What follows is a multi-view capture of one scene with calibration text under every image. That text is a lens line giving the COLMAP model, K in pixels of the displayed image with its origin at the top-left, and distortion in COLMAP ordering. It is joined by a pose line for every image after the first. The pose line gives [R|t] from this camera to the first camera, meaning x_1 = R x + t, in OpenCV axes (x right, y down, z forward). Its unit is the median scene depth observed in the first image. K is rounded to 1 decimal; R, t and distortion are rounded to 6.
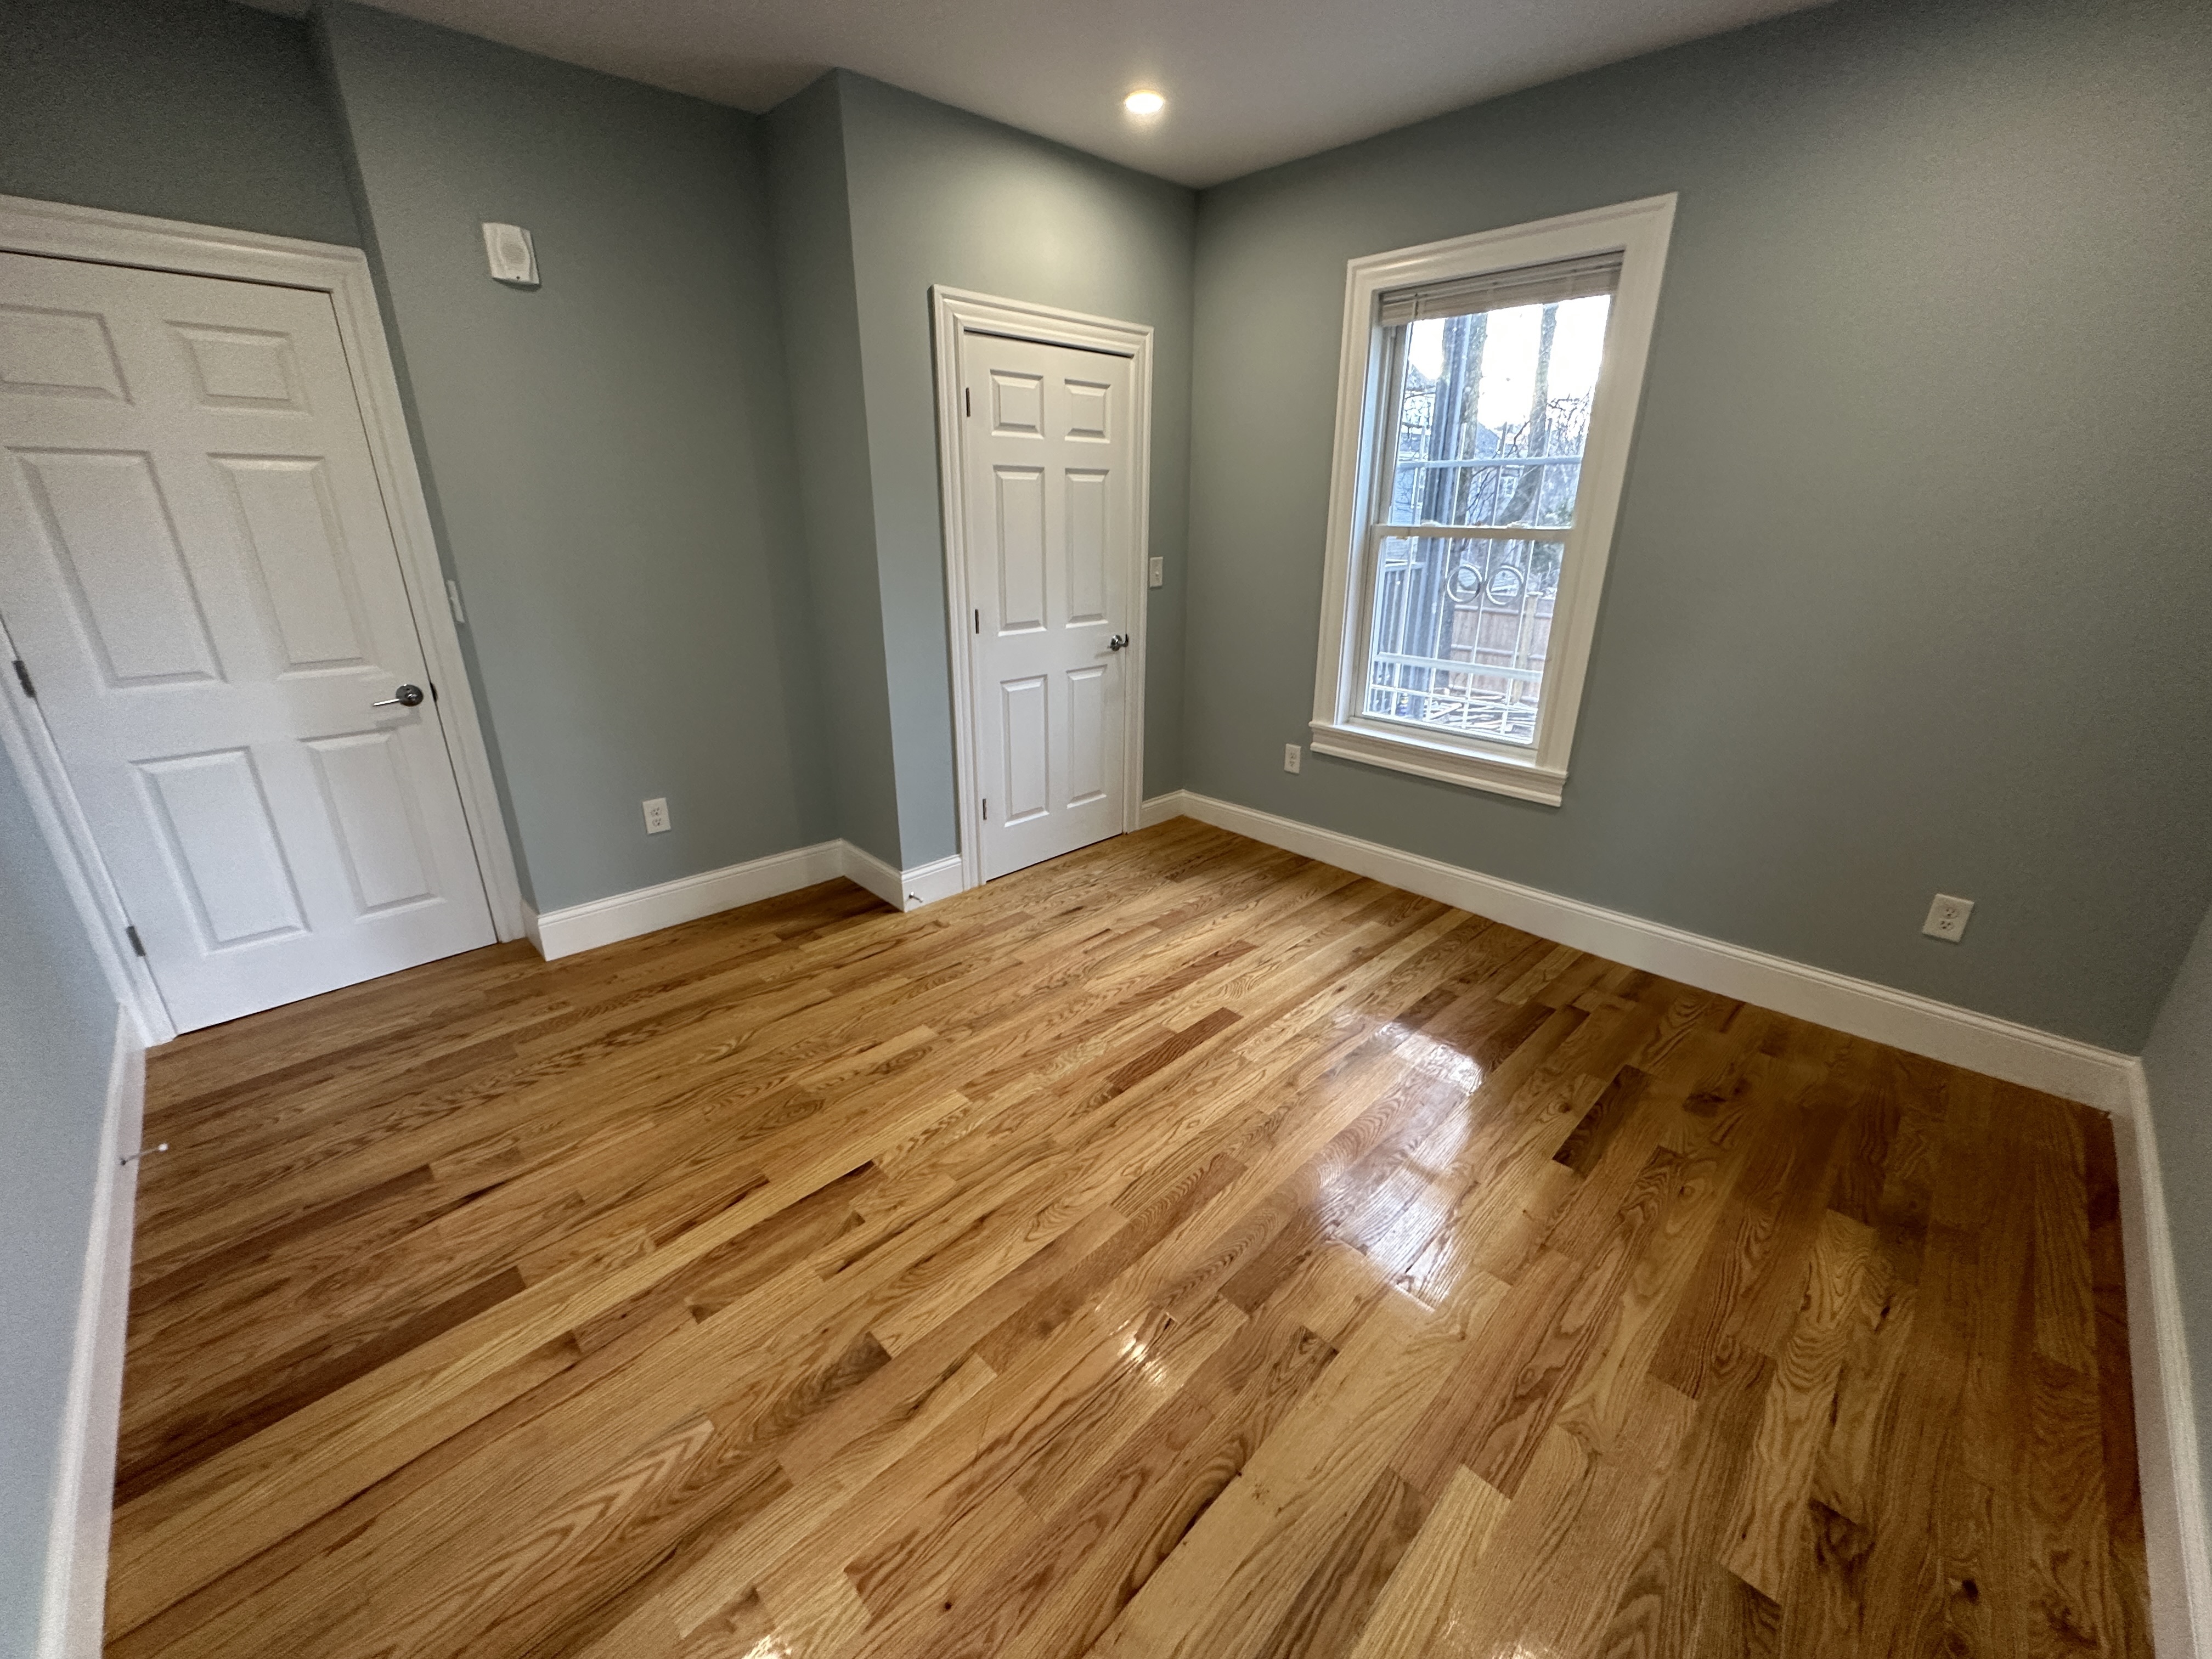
lens RADIAL K [[878.7, 0, 1108.7], [0, 878.7, 828.2], [0, 0, 1]] dist [-0.002025, 0.000034]
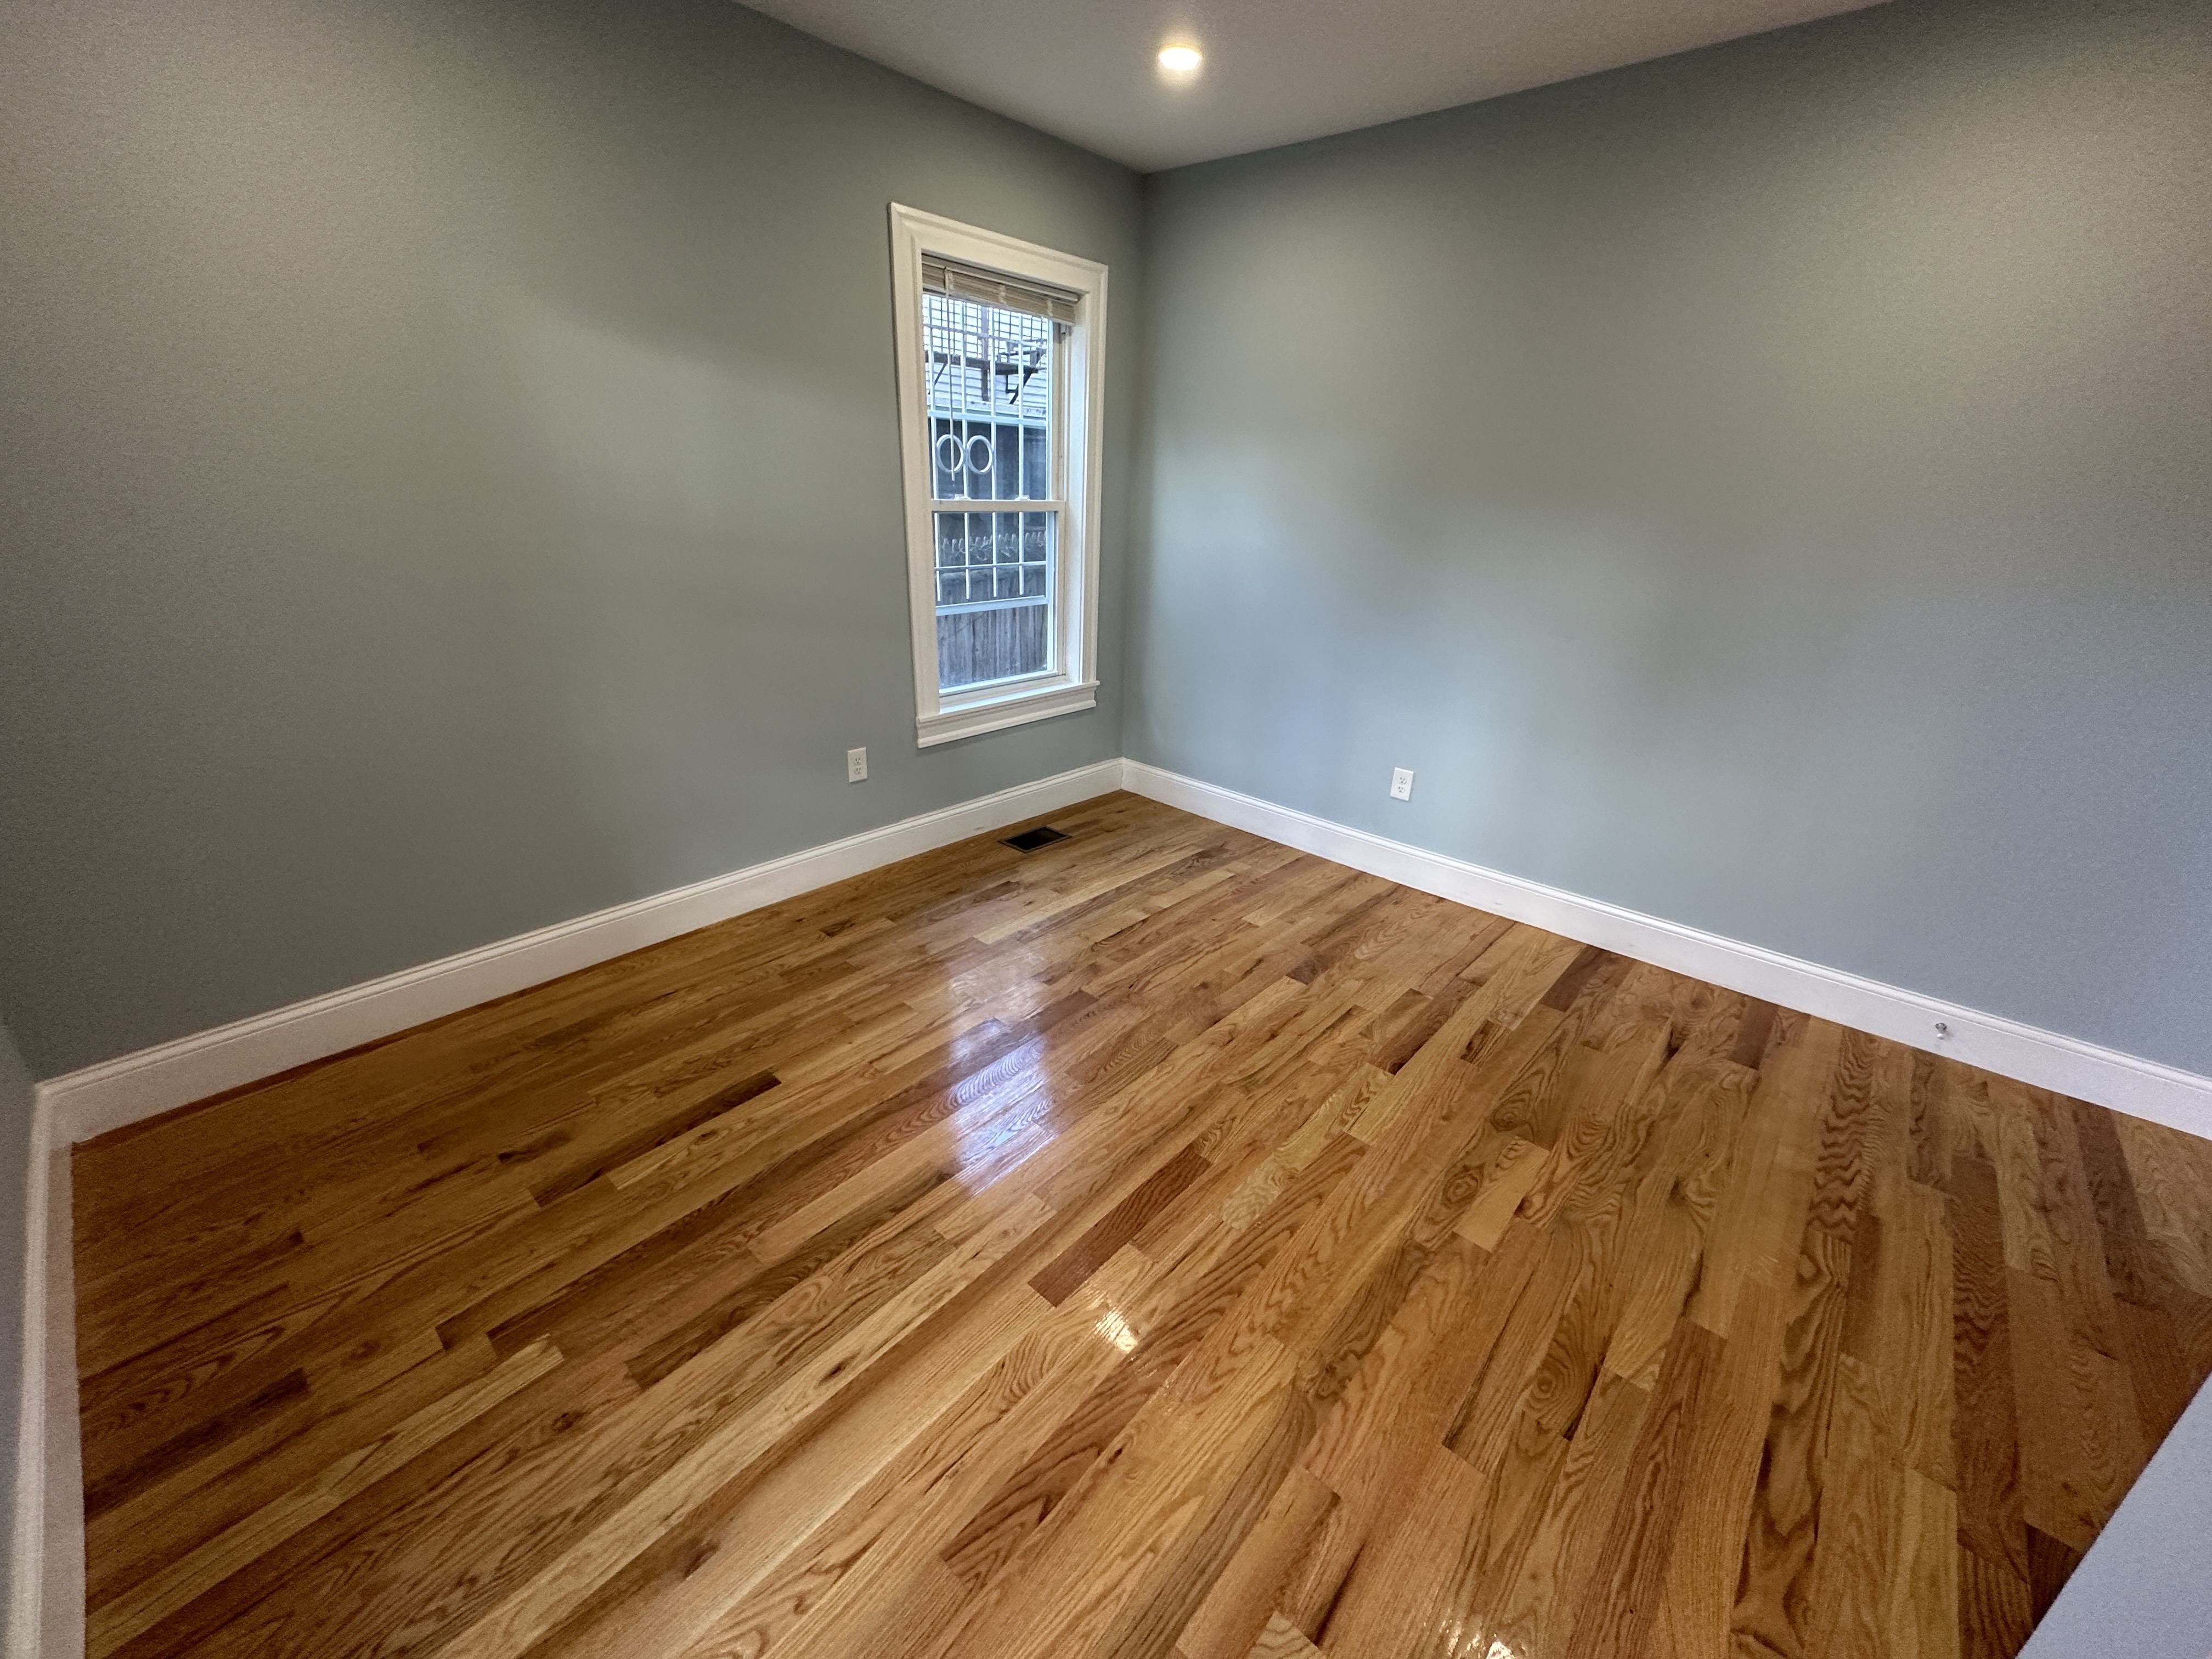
lens RADIAL K [[878.7, 0, 1108.7], [0, 878.7, 828.2], [0, 0, 1]] dist [-0.002025, 0.000034]
pose [[-0.997344, -0.007577, -0.072434, 0.152794], [-0.054174, 0.741917, 0.668300, -0.498765], [0.048676, 0.670449, -0.740357, 1.337507]]
